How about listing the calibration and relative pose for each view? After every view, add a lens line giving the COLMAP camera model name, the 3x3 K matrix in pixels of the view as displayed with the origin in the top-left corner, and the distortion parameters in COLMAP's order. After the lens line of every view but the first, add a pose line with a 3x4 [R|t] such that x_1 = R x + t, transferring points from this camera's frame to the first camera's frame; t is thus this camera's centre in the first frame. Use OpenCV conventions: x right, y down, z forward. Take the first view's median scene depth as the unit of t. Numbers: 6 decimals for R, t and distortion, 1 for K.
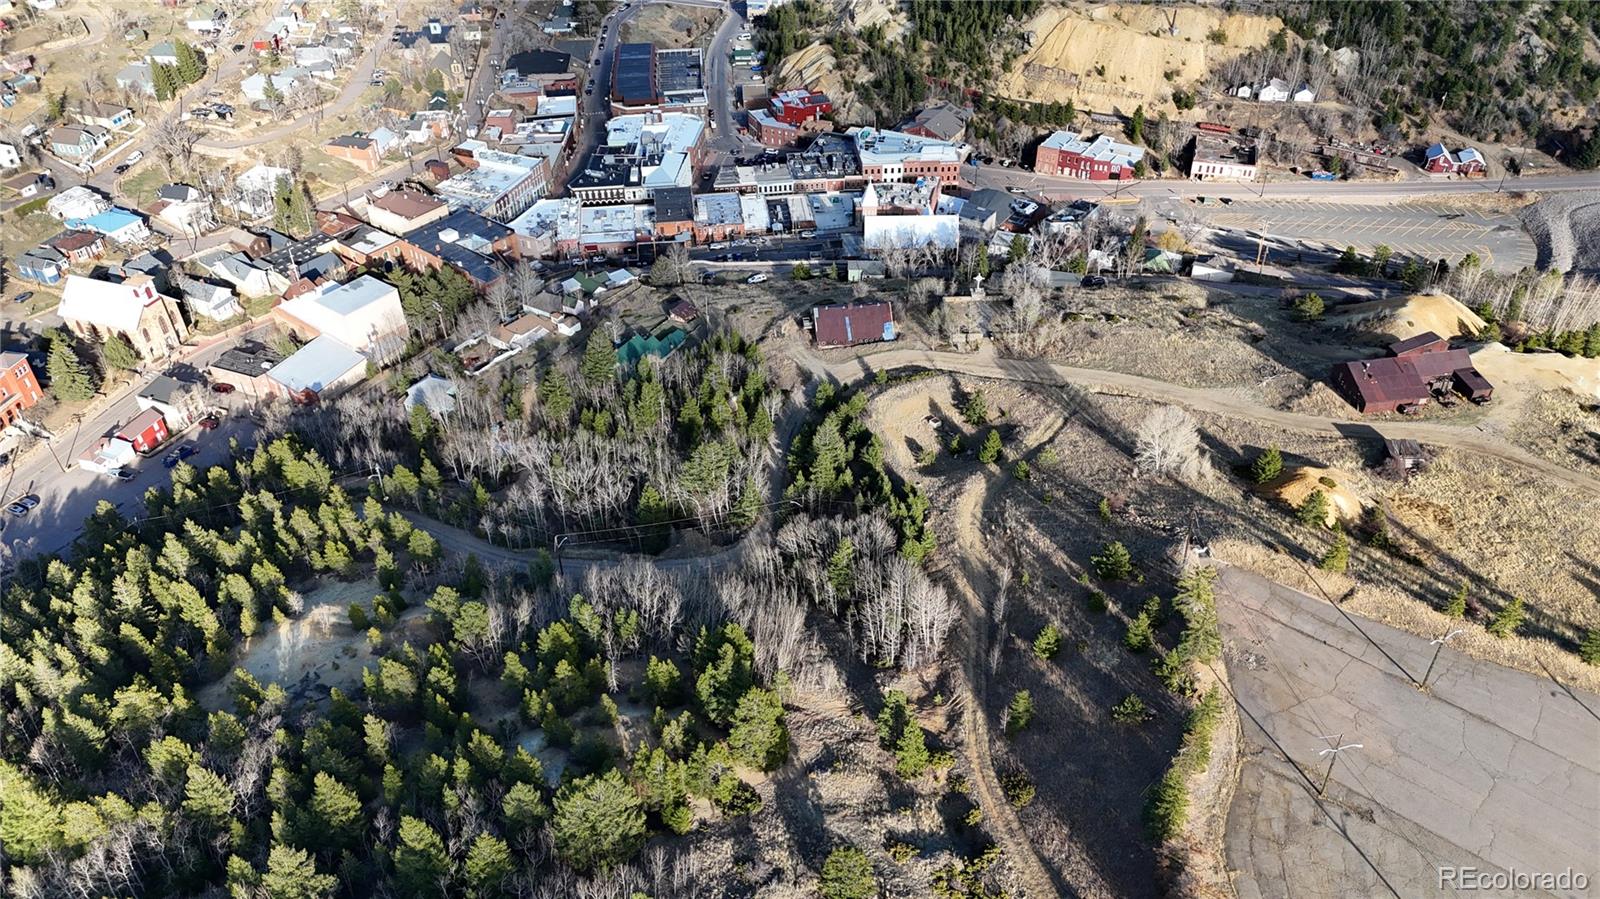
lens RADIAL K [[1172.1, 0, 800.6], [0, 1172.1, 446.5], [0, 0, 1]] dist [0.078465, -0.074266]
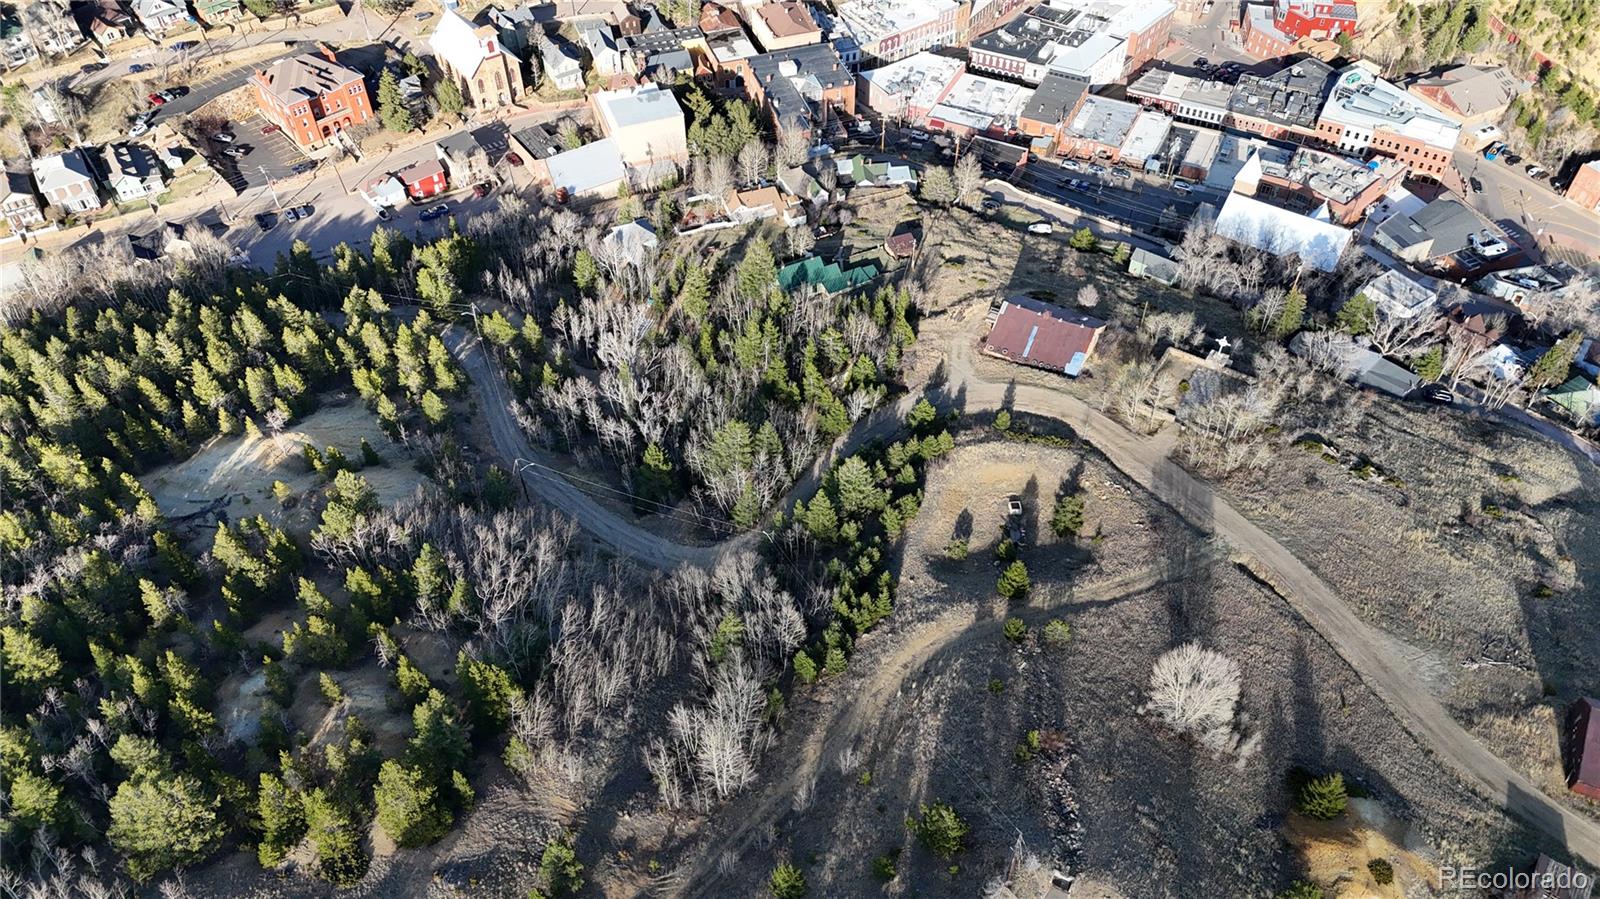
lens RADIAL K [[1169.6, 0, 800.0], [0, 1169.6, 449.5], [0, 0, 1]] dist [0.083048, -0.080666]
pose [[0.833098, 0.406520, -0.375087, 0.192224], [-0.340647, 0.911343, 0.231113, -0.132179], [0.435785, -0.064768, 0.897718, 0.165453]]
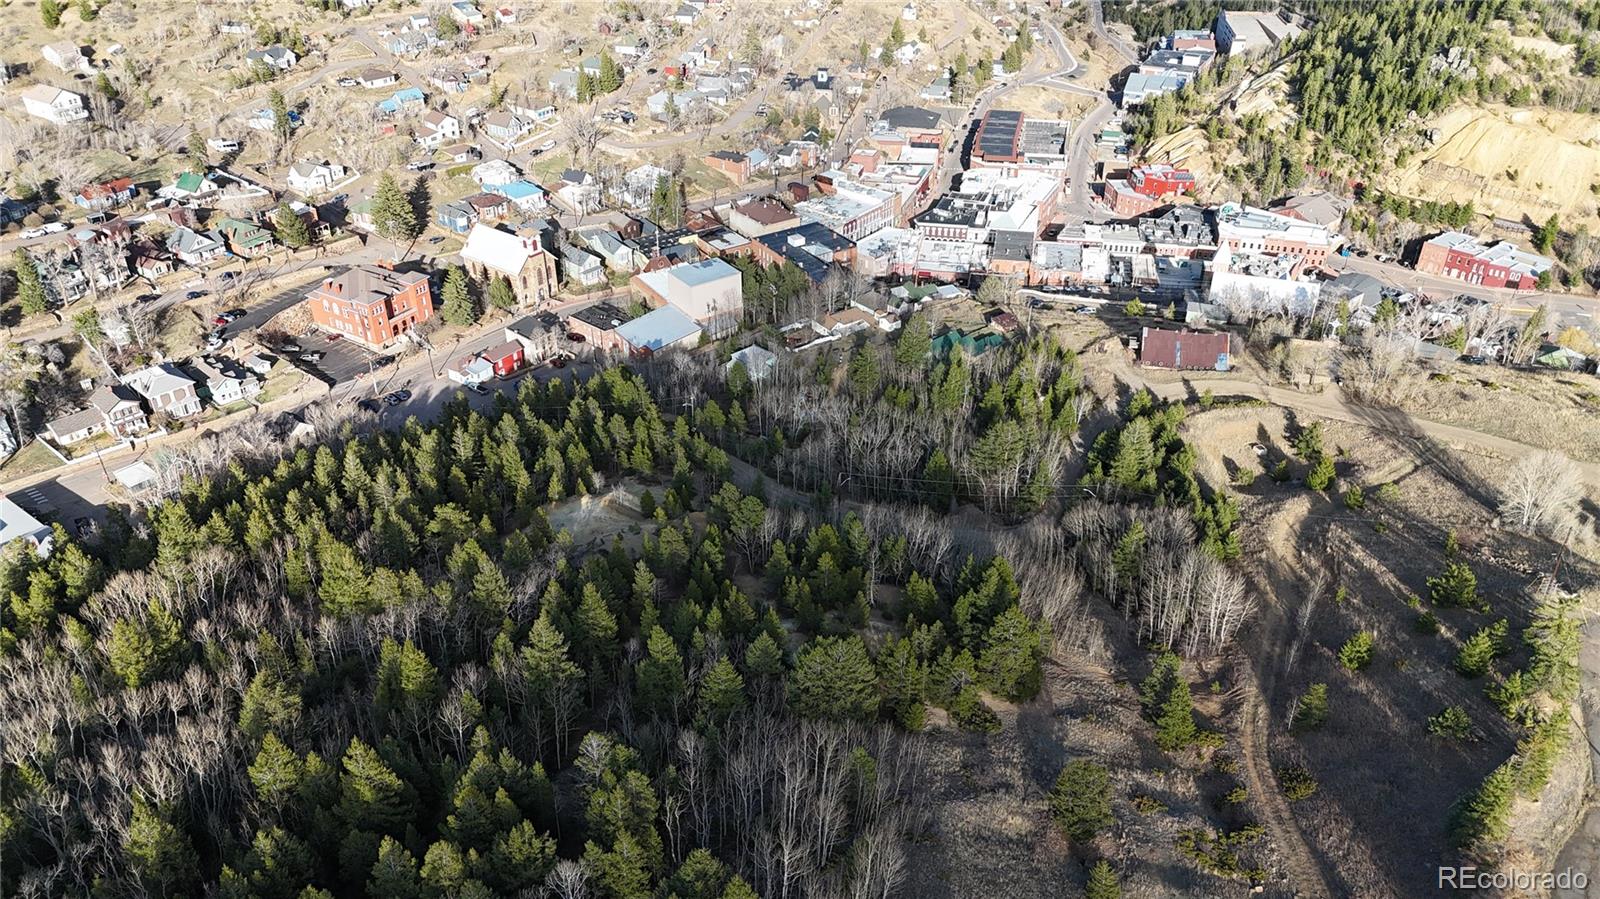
lens RADIAL K [[1172.1, 0, 800.6], [0, 1172.1, 446.5], [0, 0, 1]] dist [0.078465, -0.074266]
pose [[0.950670, 0.174088, -0.256750, 0.007644], [-0.197758, 0.977802, -0.069248, 0.079192], [0.238995, 0.116607, 0.963994, 0.012808]]
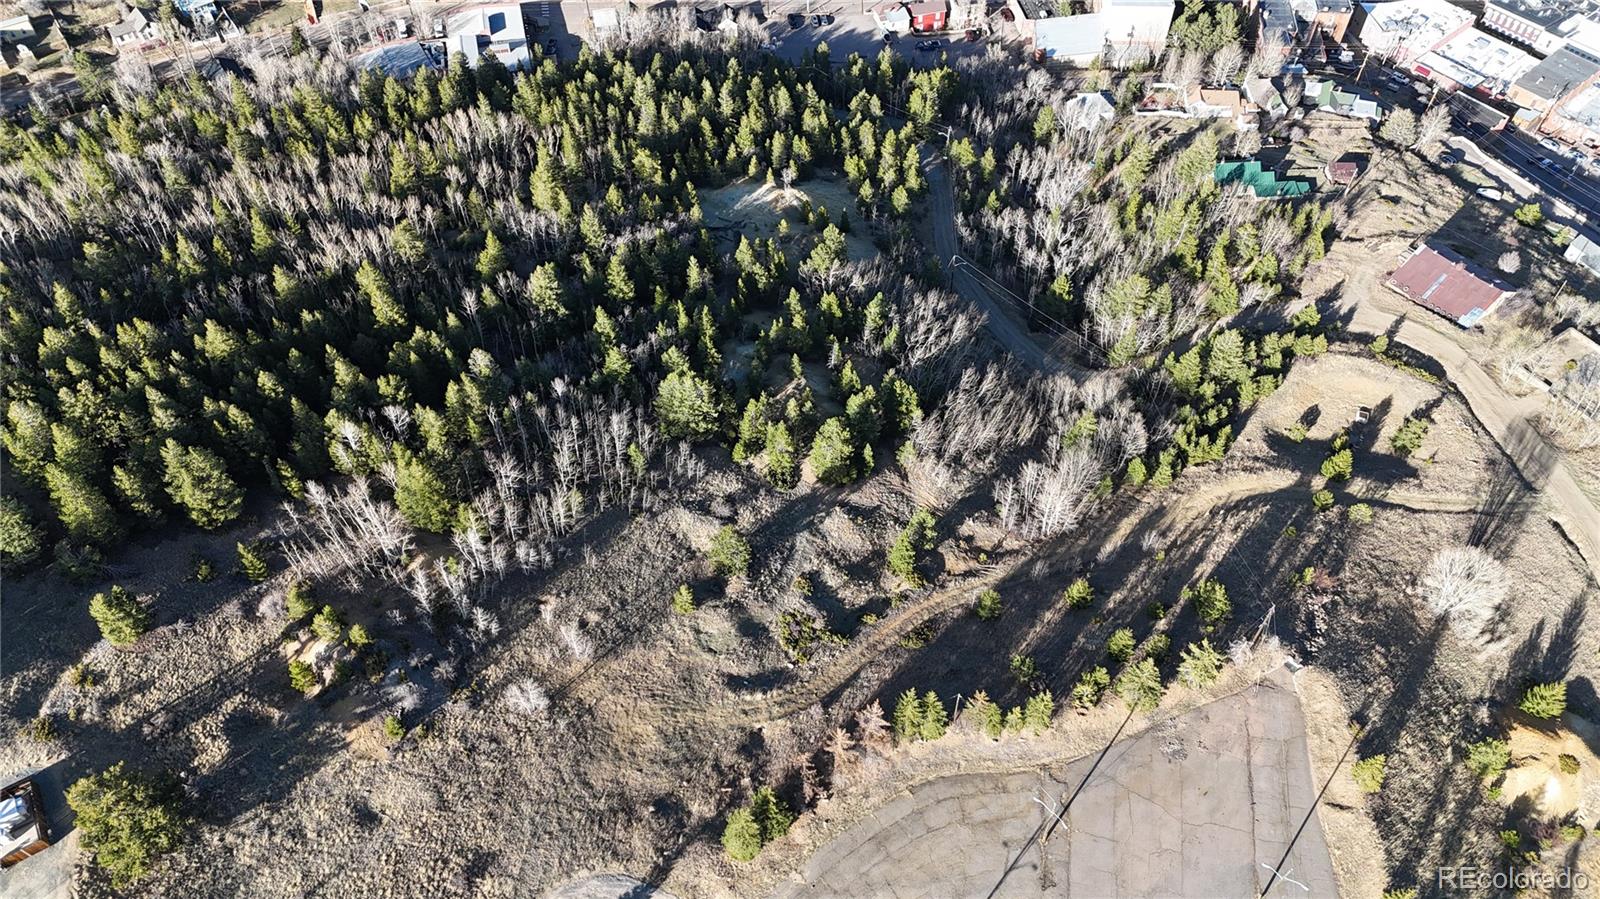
lens RADIAL K [[1169.6, 0, 800.0], [0, 1169.6, 449.5], [0, 0, 1]] dist [0.083048, -0.080666]
pose [[0.533914, 0.669675, -0.516208, 0.257946], [-0.512640, 0.741882, 0.432217, -0.120499], [0.672411, 0.033862, 0.739403, 0.037599]]
